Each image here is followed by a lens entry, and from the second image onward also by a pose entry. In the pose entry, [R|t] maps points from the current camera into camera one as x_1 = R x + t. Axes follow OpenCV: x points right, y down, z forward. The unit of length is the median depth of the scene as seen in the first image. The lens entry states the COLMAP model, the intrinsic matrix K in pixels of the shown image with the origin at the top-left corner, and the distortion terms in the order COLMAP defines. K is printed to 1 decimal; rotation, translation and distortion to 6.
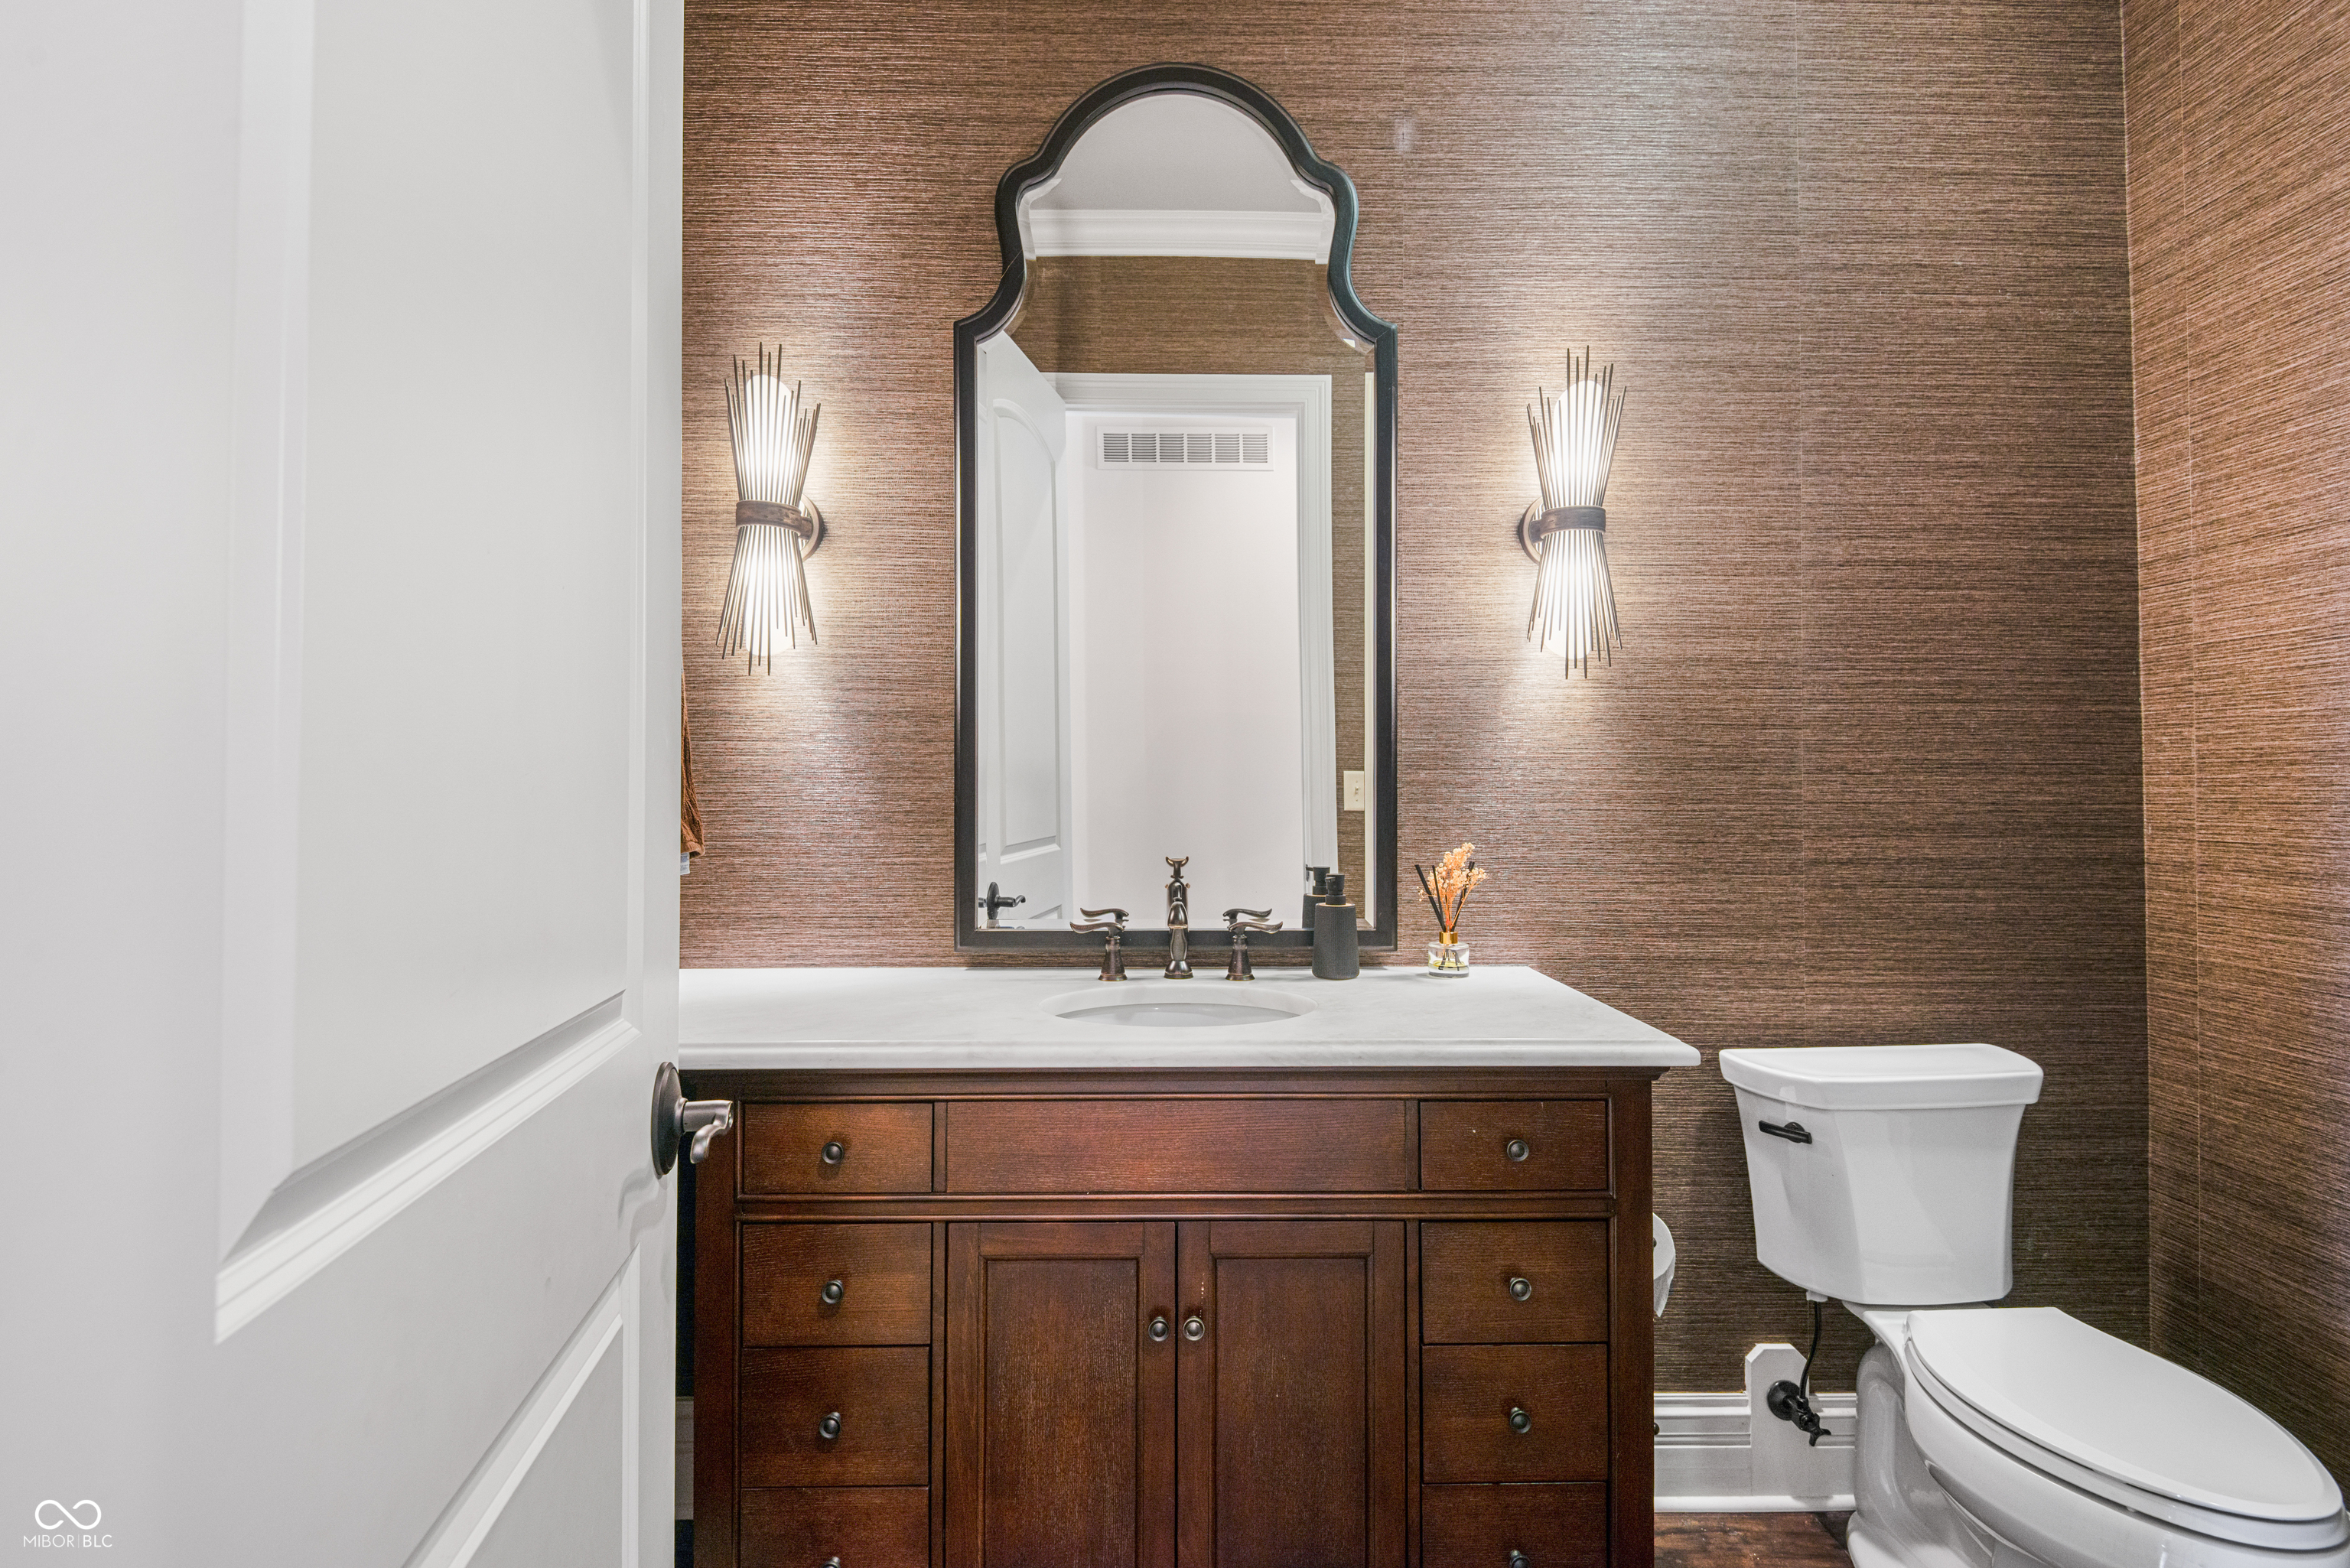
lens RADIAL K [[1097.0, 0, 1172.9], [0, 1097.0, 775.5], [0, 0, 1]] dist [0.035626, -0.024086]
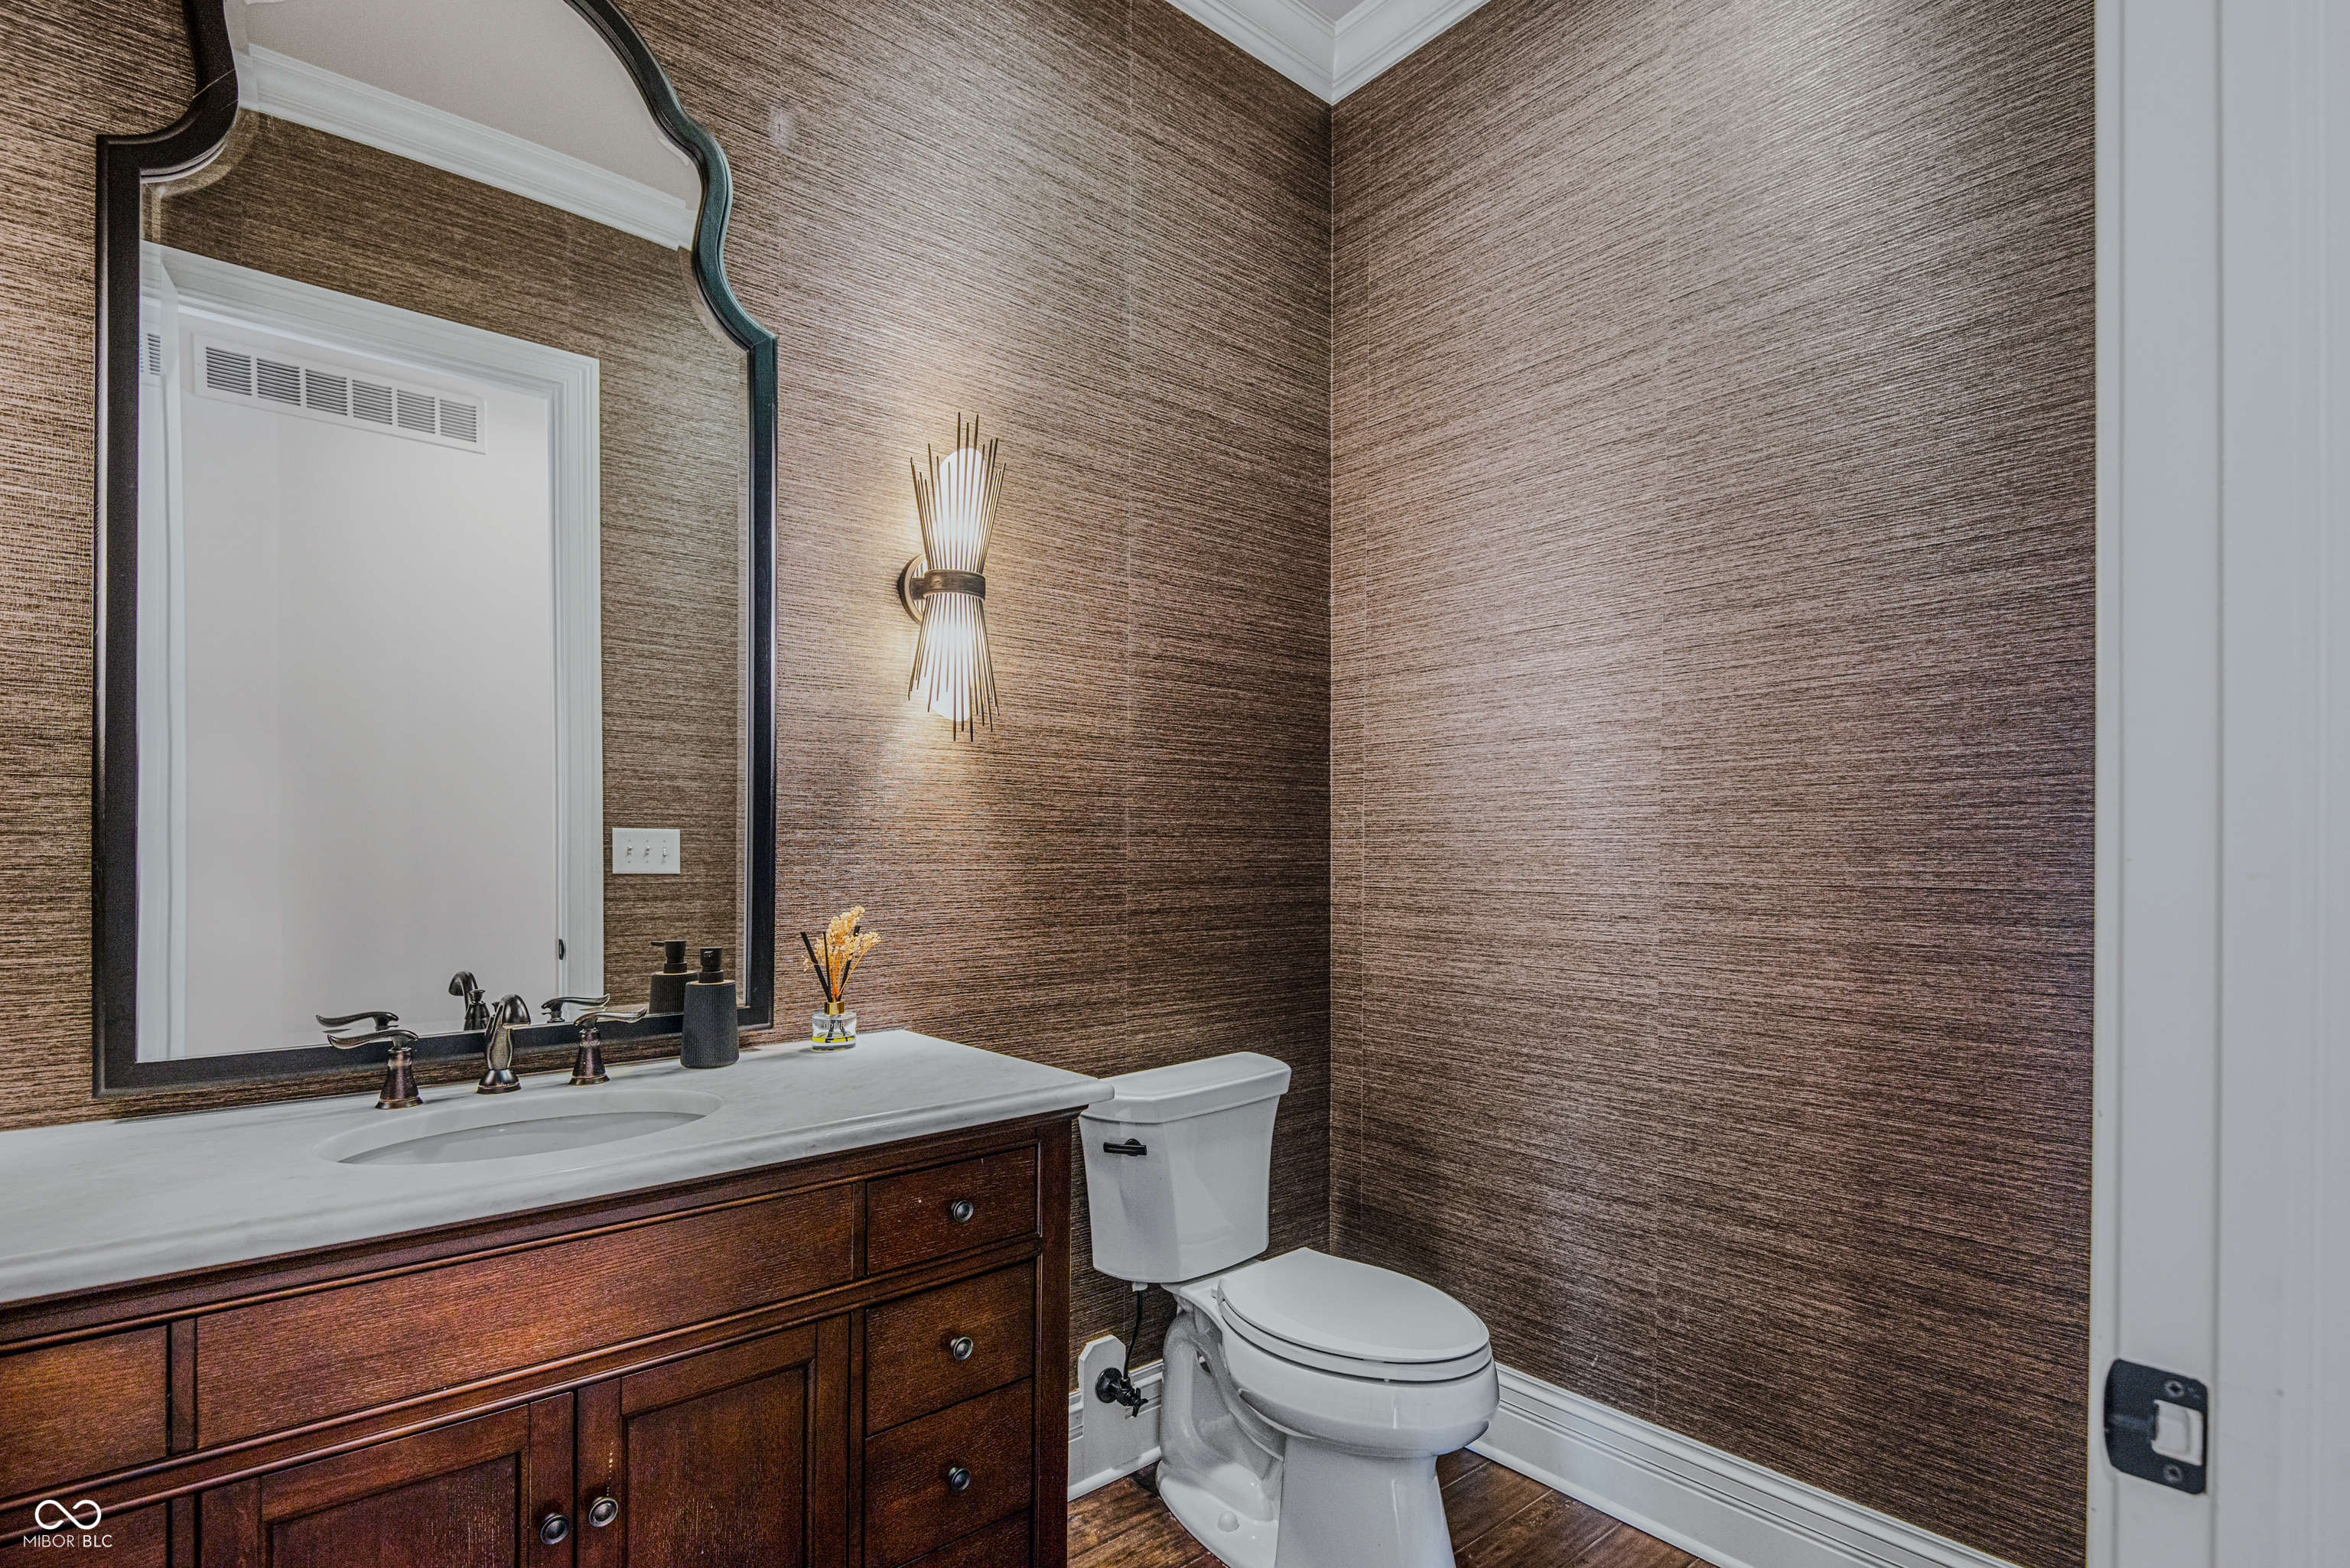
lens RADIAL K [[1134.6, 0, 1176.0], [0, 1134.6, 854.1], [0, 0, 1]] dist [0.049104, -0.037782]
pose [[0.766880, -0.003315, 0.641782, -0.152688], [-0.007672, 0.999868, 0.014333, -0.000399], [-0.641745, -0.015916, 0.766753, 0.064444]]
